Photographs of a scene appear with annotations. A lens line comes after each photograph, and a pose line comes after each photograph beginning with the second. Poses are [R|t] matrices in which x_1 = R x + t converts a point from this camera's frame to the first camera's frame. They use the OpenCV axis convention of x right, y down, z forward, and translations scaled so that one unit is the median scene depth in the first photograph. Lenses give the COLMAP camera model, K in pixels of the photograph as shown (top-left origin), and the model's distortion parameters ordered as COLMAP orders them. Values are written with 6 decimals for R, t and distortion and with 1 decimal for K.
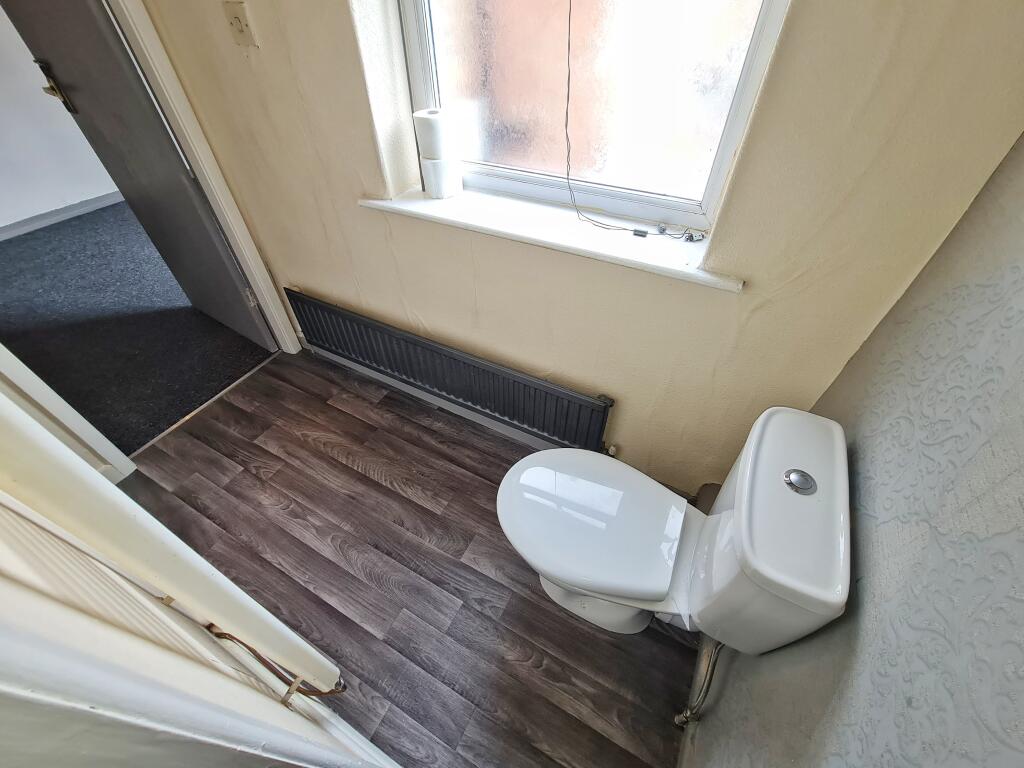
lens RADIAL K [[418.2, 0, 511.7], [0, 418.2, 385.3], [0, 0, 1]] dist [-0.001712, -0.000519]
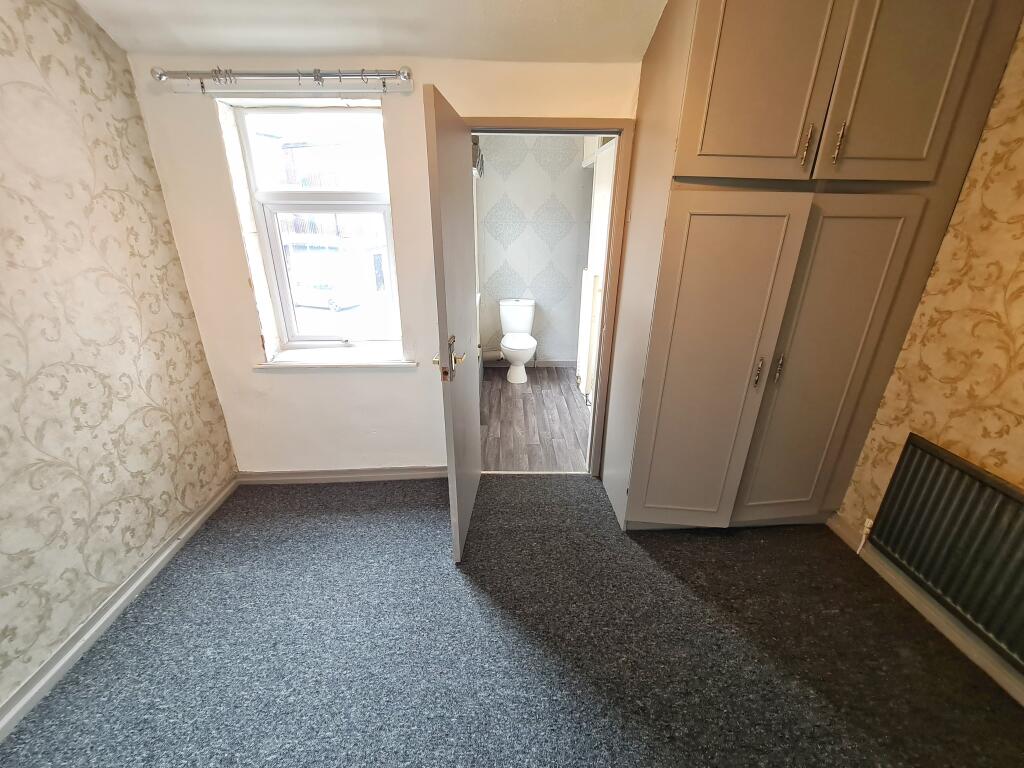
lens RADIAL K [[418.2, 0, 512.8], [0, 418.2, 384.9], [0, 0, 1]] dist [-0.001712, -0.000519]
pose [[-0.488454, -0.331315, 0.807244, -2.757847], [0.597950, 0.546670, 0.586181, -1.628959], [-0.635507, 0.769013, -0.068913, 1.406020]]
